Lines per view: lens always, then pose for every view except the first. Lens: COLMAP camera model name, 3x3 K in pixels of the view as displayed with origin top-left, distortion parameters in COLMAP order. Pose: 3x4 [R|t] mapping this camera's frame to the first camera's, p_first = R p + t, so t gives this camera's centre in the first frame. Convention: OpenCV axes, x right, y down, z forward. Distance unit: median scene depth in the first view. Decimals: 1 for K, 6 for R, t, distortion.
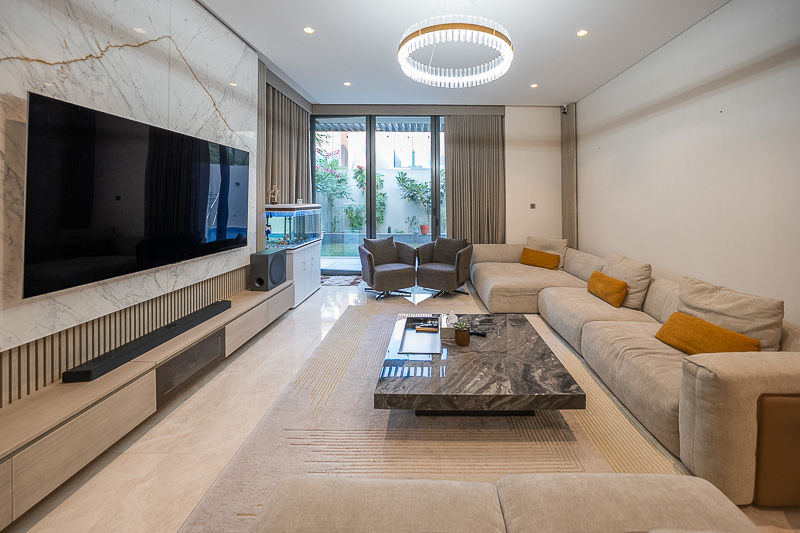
lens RADIAL K [[264.8, 0, 399.8], [0, 264.8, 245.6], [0, 0, 1]] dist [-0.019951, 0.000223]
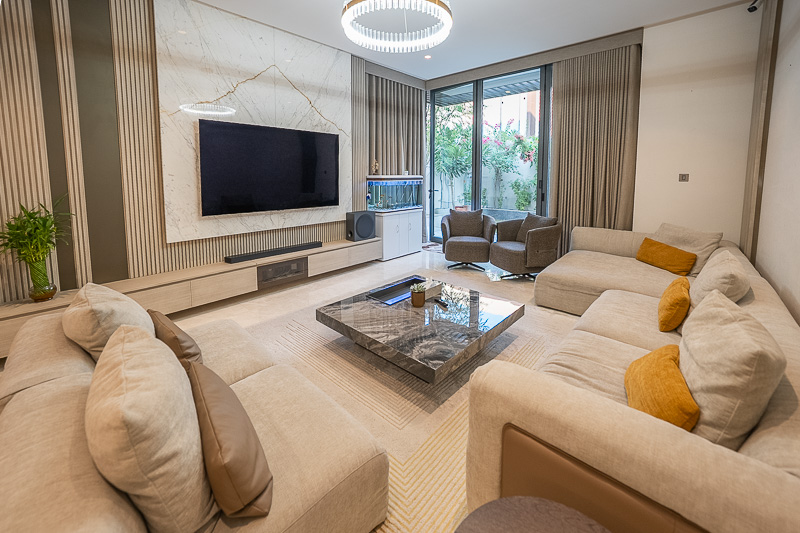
lens RADIAL K [[264.8, 0, 399.8], [0, 264.8, 245.6], [0, 0, 1]] dist [-0.019951, 0.000223]
pose [[0.796834, 0.149040, -0.585528, 0.458848], [-0.093992, 0.987878, 0.123541, 0.006756], [0.596843, -0.043407, 0.801183, 0.071346]]
